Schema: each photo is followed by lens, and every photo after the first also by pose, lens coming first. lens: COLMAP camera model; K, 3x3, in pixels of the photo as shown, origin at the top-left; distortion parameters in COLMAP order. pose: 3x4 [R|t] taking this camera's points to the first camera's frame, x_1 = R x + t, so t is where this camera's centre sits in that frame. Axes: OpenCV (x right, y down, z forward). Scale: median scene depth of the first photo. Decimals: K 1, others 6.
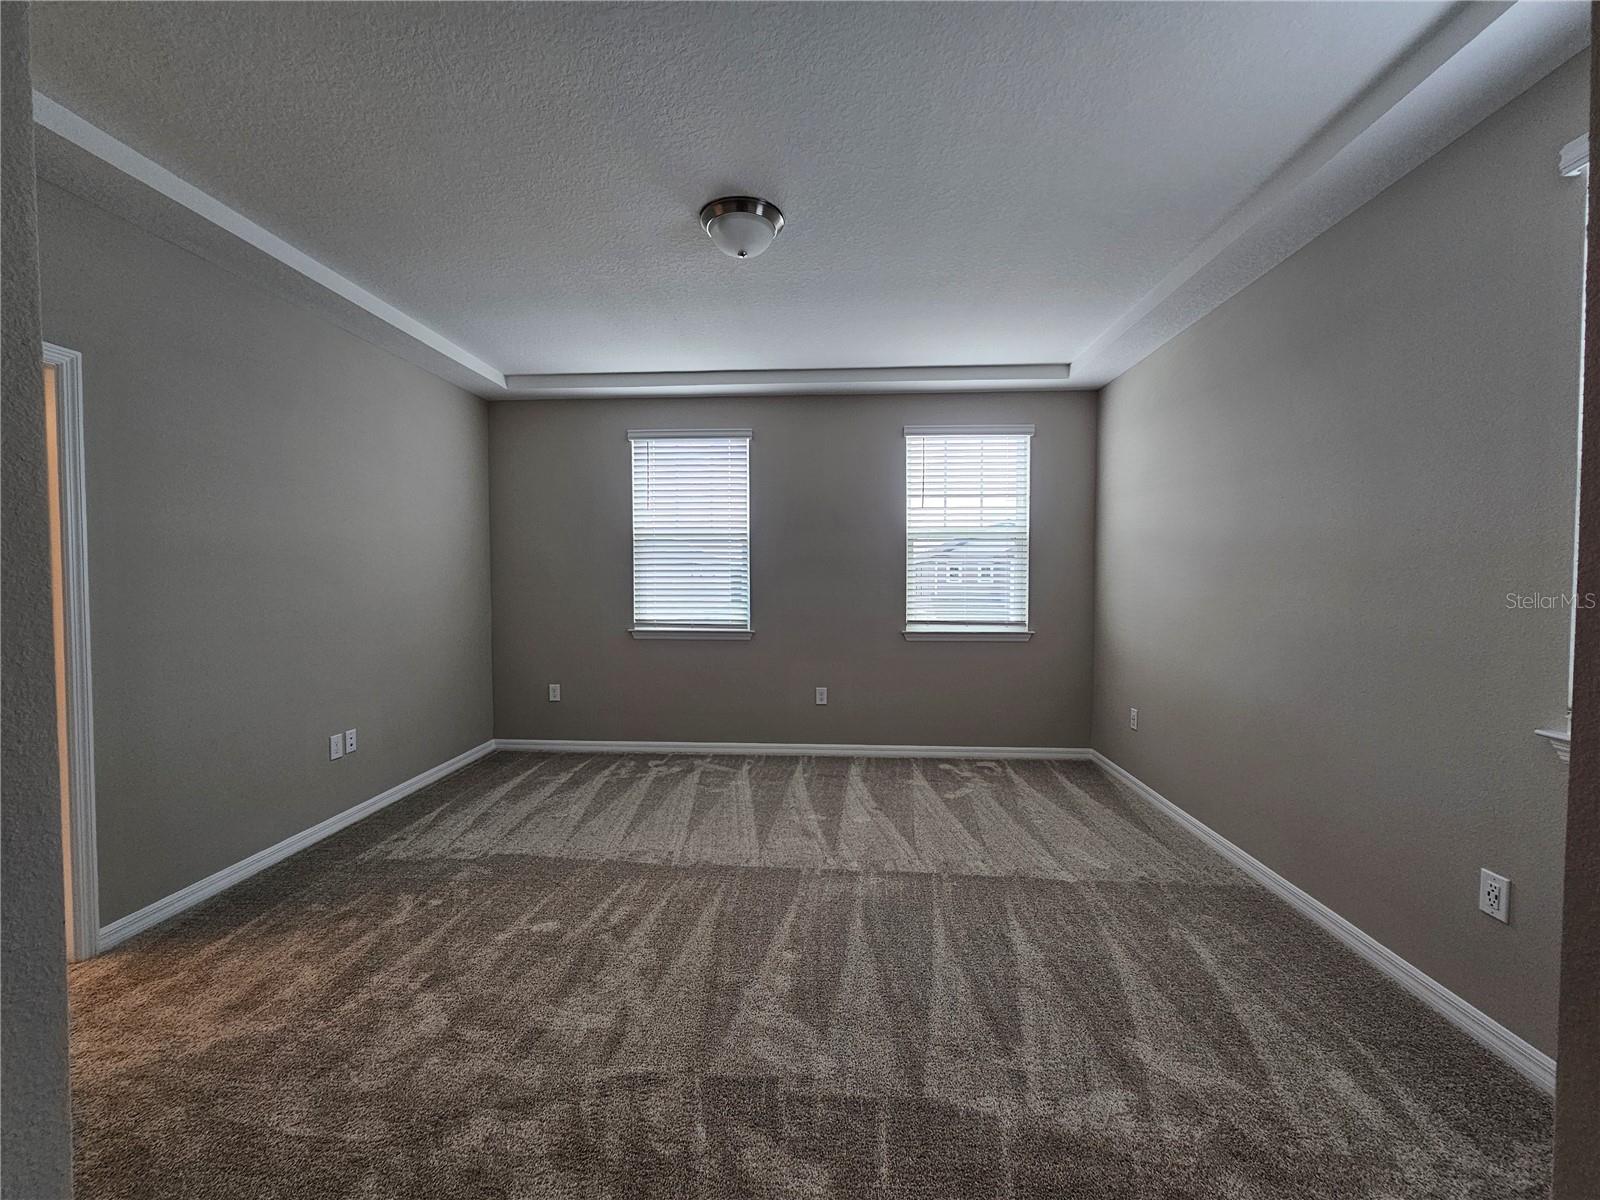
lens RADIAL K [[664.8, 0, 793.2], [0, 664.8, 597.9], [0, 0, 1]] dist [0.000000, -0.000545]
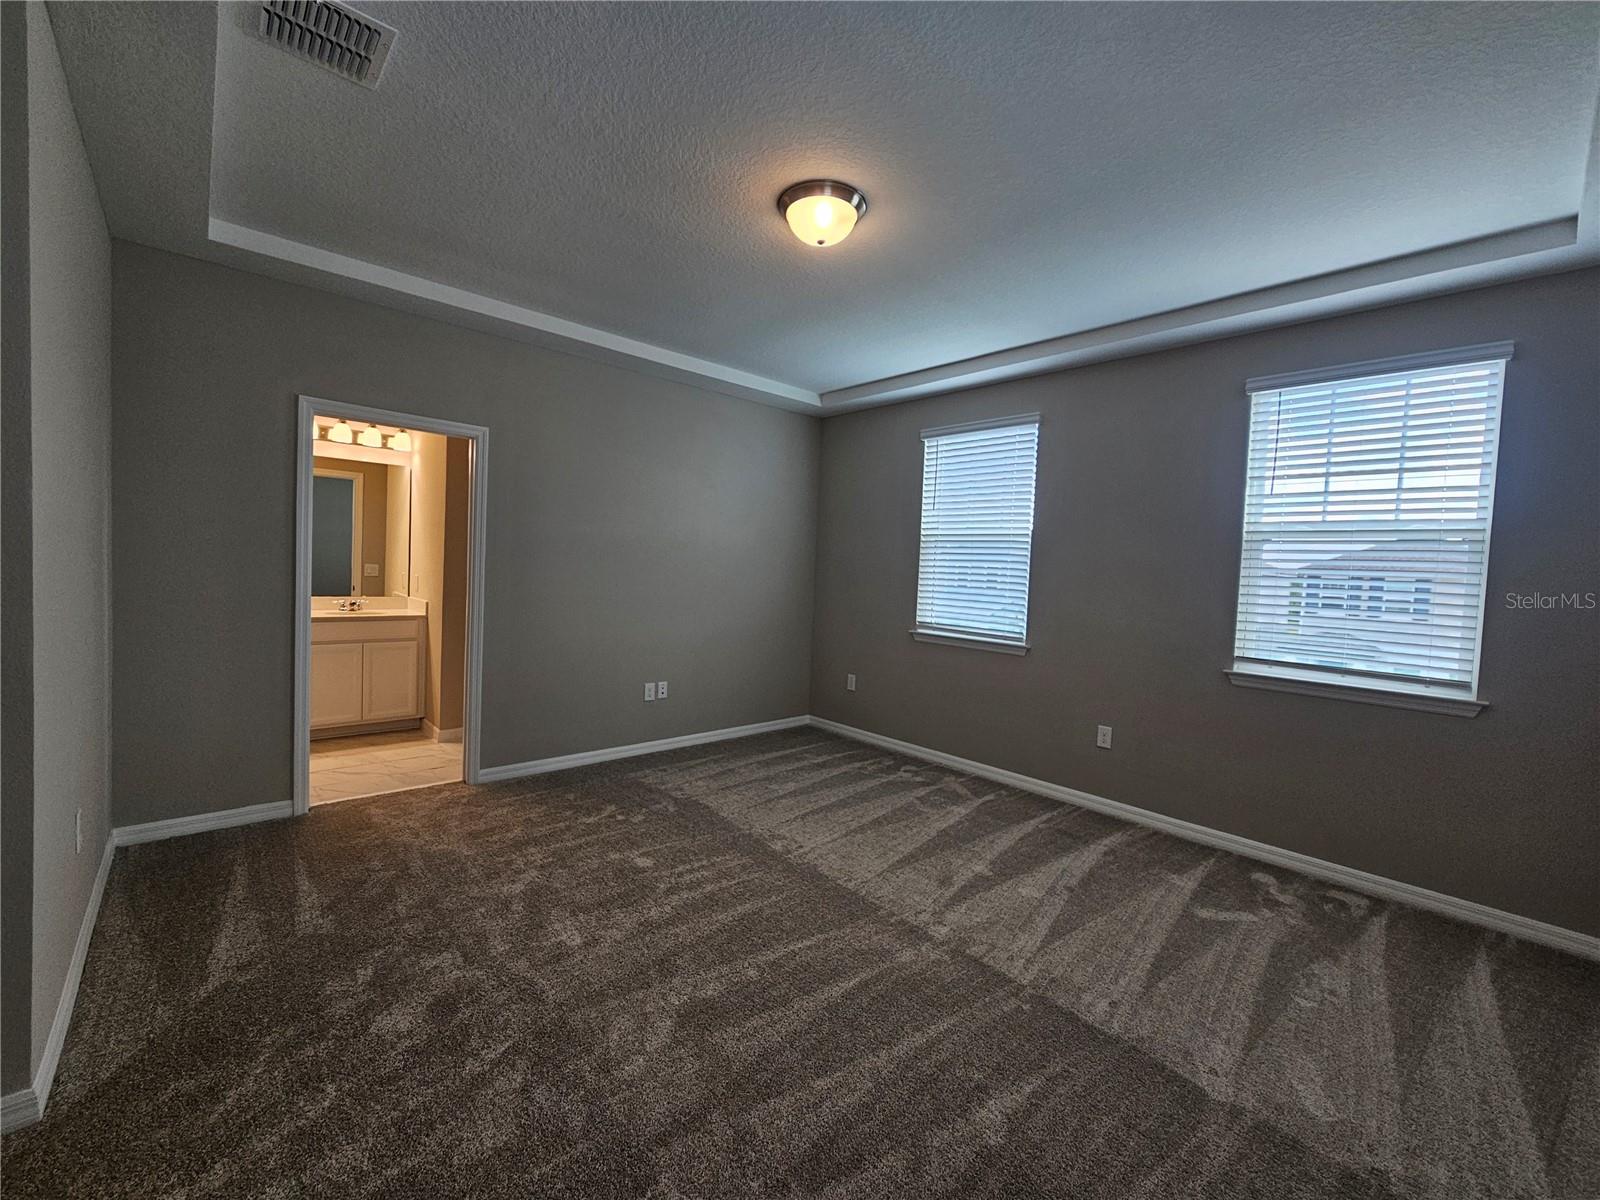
lens RADIAL K [[664.8, 0, 793.2], [0, 664.8, 597.9], [0, 0, 1]] dist [0.000000, -0.000545]
pose [[0.709722, 0.063276, -0.701634, 0.377482], [-0.065565, 0.997568, 0.023644, -0.015613], [0.701424, 0.029222, 0.712145, 0.192845]]
